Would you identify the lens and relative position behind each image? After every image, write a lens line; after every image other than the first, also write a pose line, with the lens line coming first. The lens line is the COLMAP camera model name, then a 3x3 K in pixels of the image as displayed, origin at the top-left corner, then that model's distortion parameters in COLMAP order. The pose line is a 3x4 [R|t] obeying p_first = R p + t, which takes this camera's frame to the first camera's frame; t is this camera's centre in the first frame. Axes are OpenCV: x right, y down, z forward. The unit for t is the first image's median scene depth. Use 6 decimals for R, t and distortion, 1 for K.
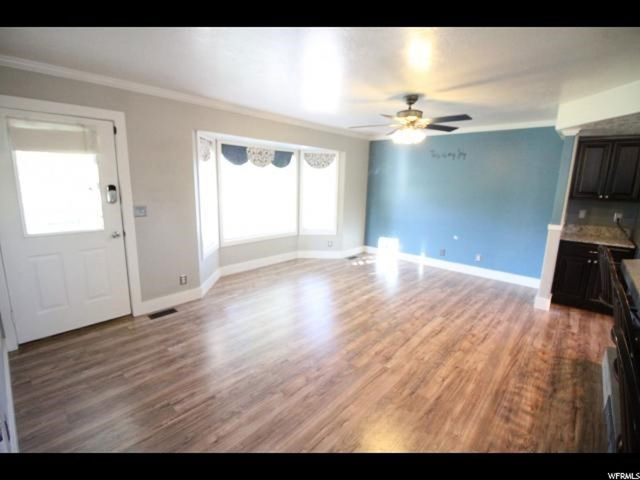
lens RADIAL K [[294.9, 0, 319.8], [0, 294.9, 236.4], [0, 0, 1]] dist [-0.010817, -0.007809]
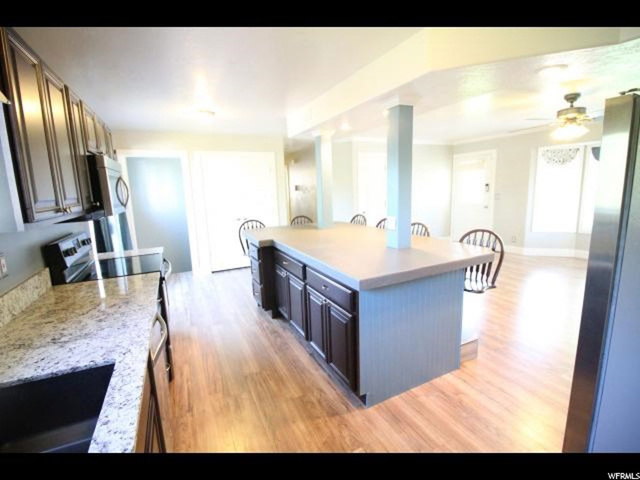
lens RADIAL K [[294.9, 0, 322.4], [0, 294.9, 241.8], [0, 0, 1]] dist [-0.010817, -0.007809]
pose [[-0.358085, 0.159998, -0.919878, 1.518418], [-0.146138, 0.963462, 0.224467, -0.056415], [0.922182, 0.214807, -0.321619, 0.544375]]
